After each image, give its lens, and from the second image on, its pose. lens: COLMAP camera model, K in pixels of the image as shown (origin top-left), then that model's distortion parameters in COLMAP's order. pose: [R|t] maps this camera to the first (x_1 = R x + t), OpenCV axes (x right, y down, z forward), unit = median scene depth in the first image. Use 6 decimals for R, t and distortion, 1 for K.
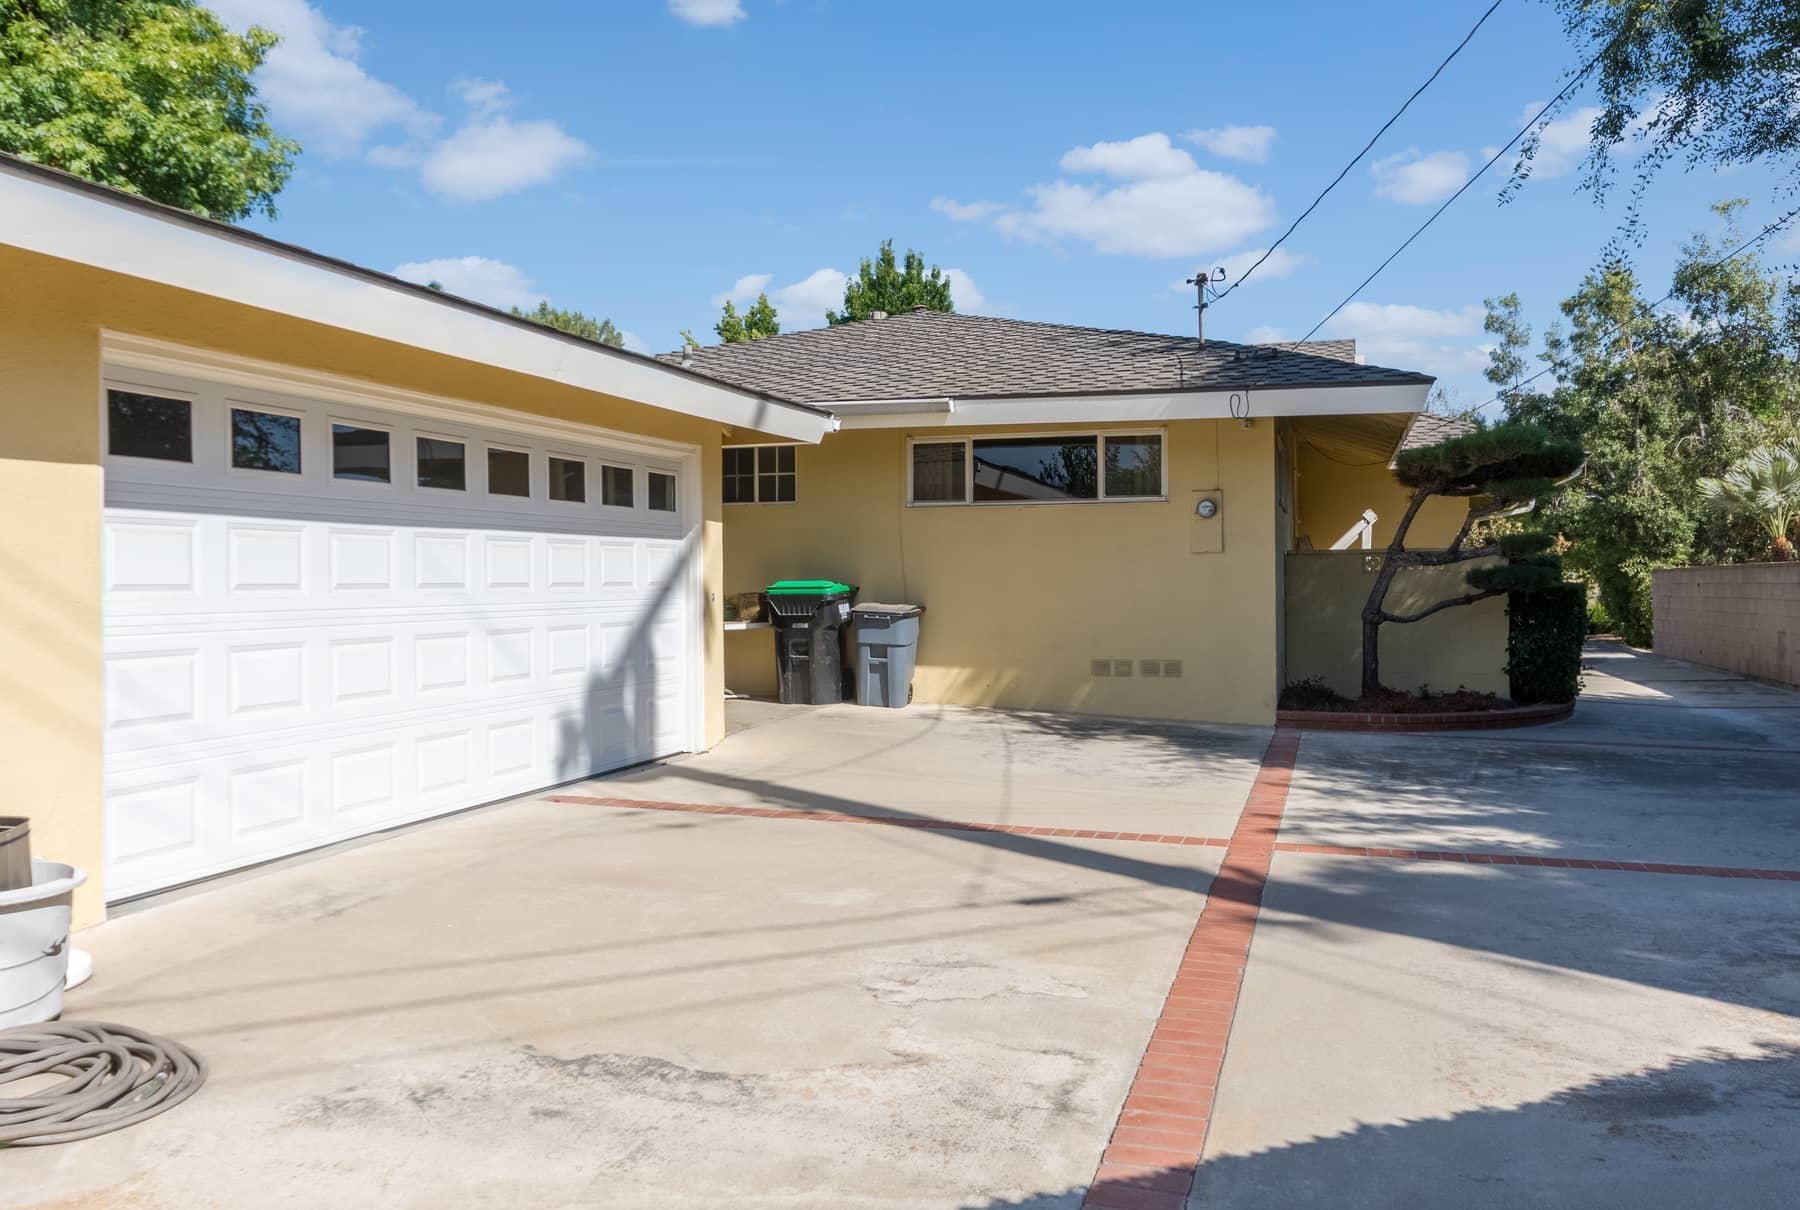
lens RADIAL K [[1431.6, 0, 900.2], [0, 1431.6, 605.0], [0, 0, 1]] dist [0.016696, 0.006368]
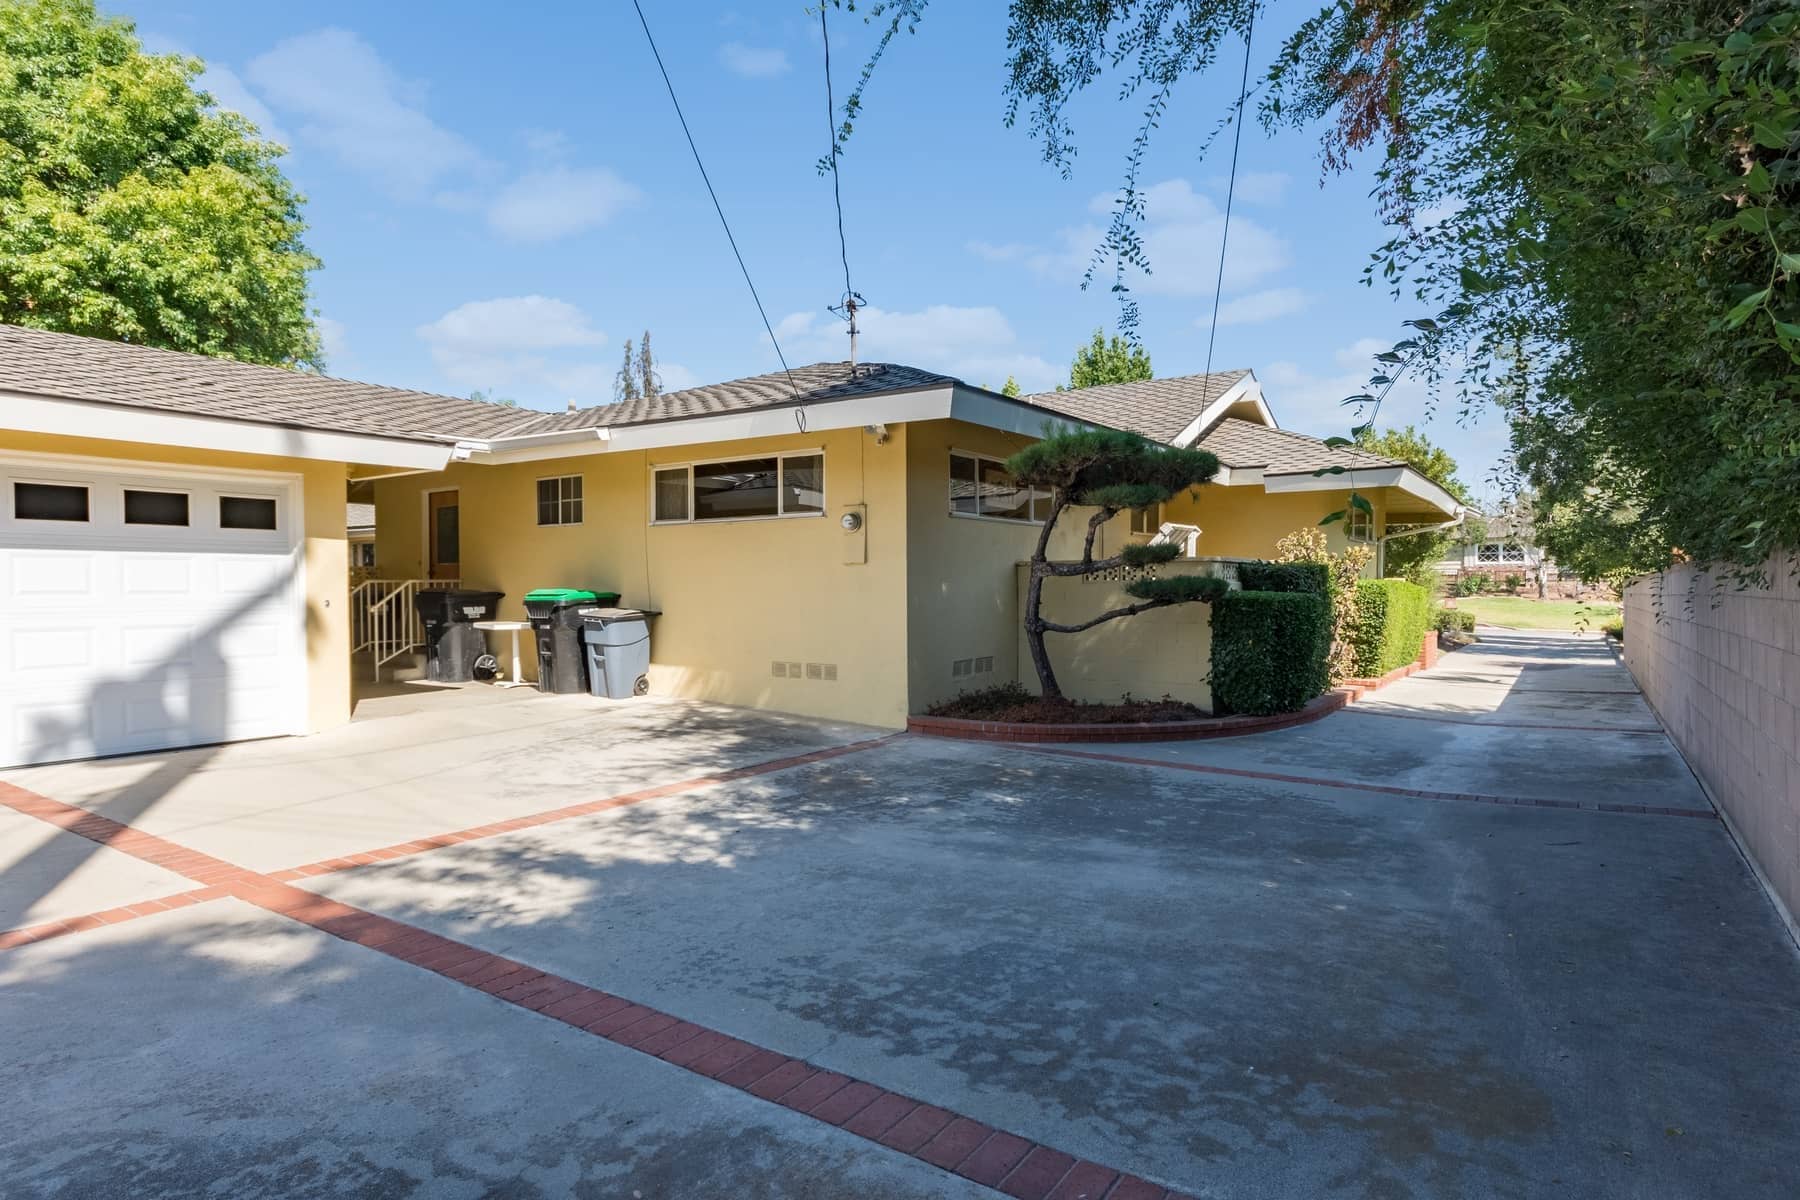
lens RADIAL K [[984.1, 0, 900.3], [0, 984.1, 587.8], [0, 0, 1]] dist [0.029920, 0.000026]
pose [[0.955737, 0.004049, -0.294196, 0.454487], [-0.006247, 0.999959, -0.006532, -0.014257], [0.294157, 0.008081, 0.955723, 0.309906]]
